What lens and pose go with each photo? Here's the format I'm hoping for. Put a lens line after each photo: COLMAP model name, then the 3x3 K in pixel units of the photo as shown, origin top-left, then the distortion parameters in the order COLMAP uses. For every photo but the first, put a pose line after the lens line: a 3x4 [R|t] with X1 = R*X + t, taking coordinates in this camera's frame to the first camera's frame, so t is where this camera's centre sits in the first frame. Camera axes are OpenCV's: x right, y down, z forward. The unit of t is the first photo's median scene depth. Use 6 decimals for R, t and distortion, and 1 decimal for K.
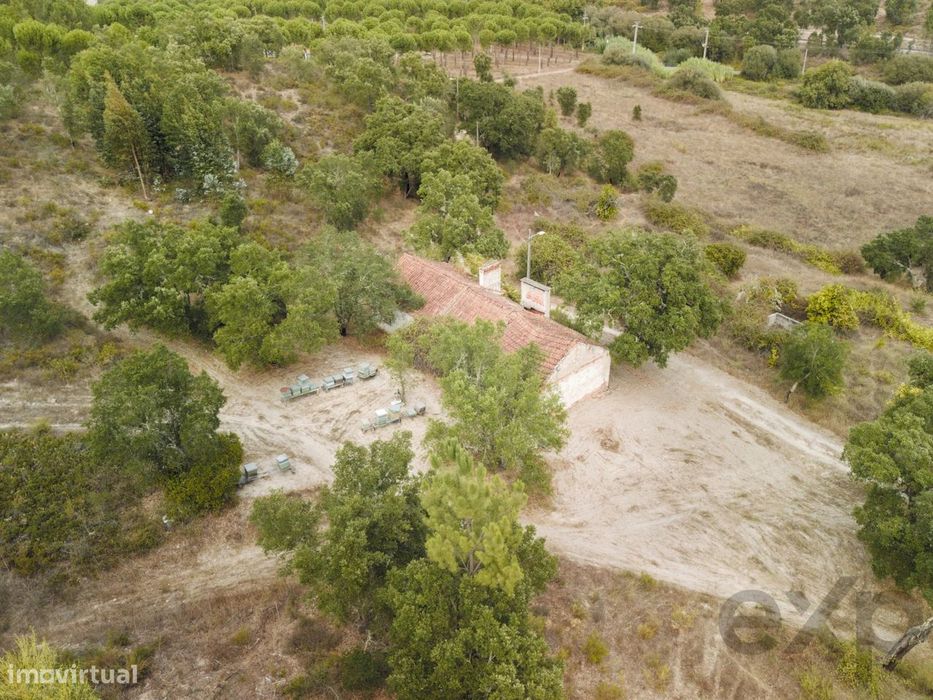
lens RADIAL K [[707.2, 0, 466.5], [0, 707.2, 350.0], [0, 0, 1]] dist [0.004728, -0.055435]
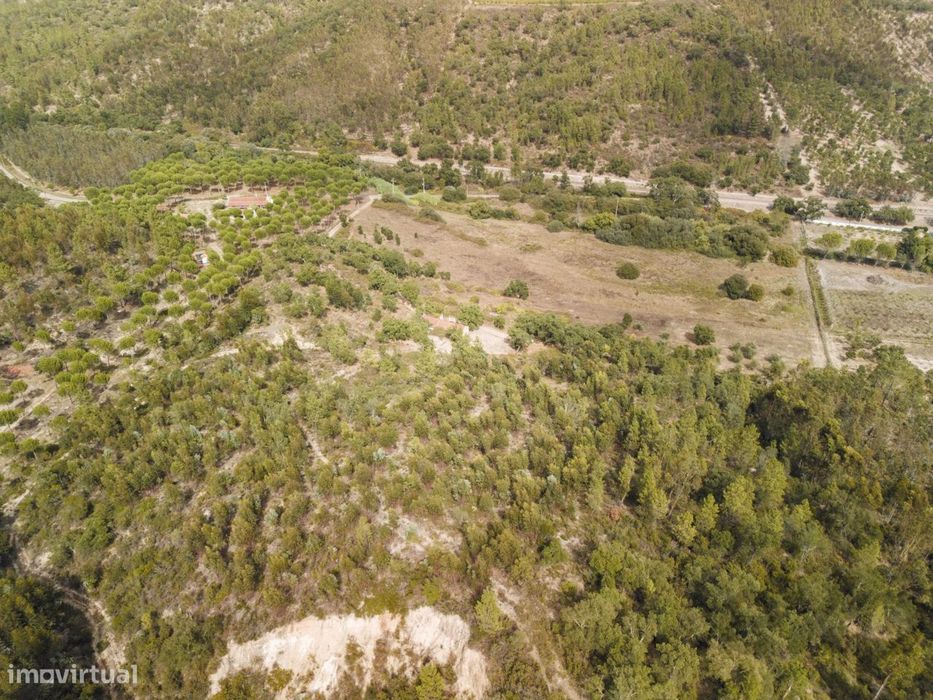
lens RADIAL K [[659.3, 0, 466.5], [0, 659.3, 350.0], [0, 0, 1]] dist [0.066624, -0.047753]
pose [[0.892206, -0.218771, 0.395104, -0.605775], [0.210688, 0.975434, 0.064337, -0.051003], [-0.399473, 0.025841, 0.916381, -1.196250]]
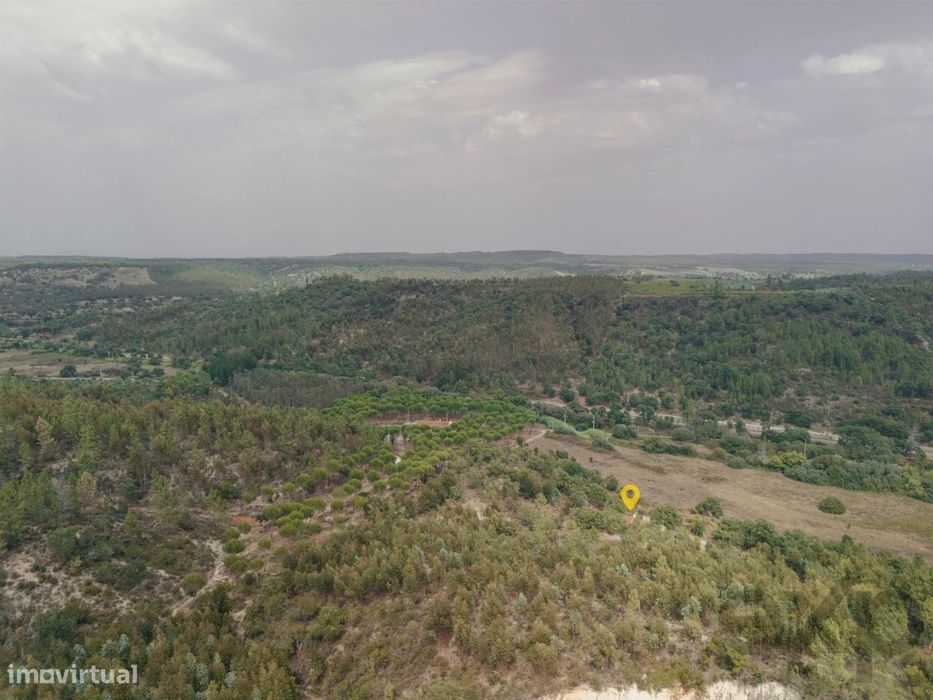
lens RADIAL K [[659.3, 0, 466.5], [0, 659.3, 350.0], [0, 0, 1]] dist [0.066624, -0.047753]
pose [[0.964109, 0.002268, 0.265495, -0.813198], [0.105157, 0.914929, -0.389676, 0.181239], [-0.243793, 0.403609, 0.881853, -1.134734]]
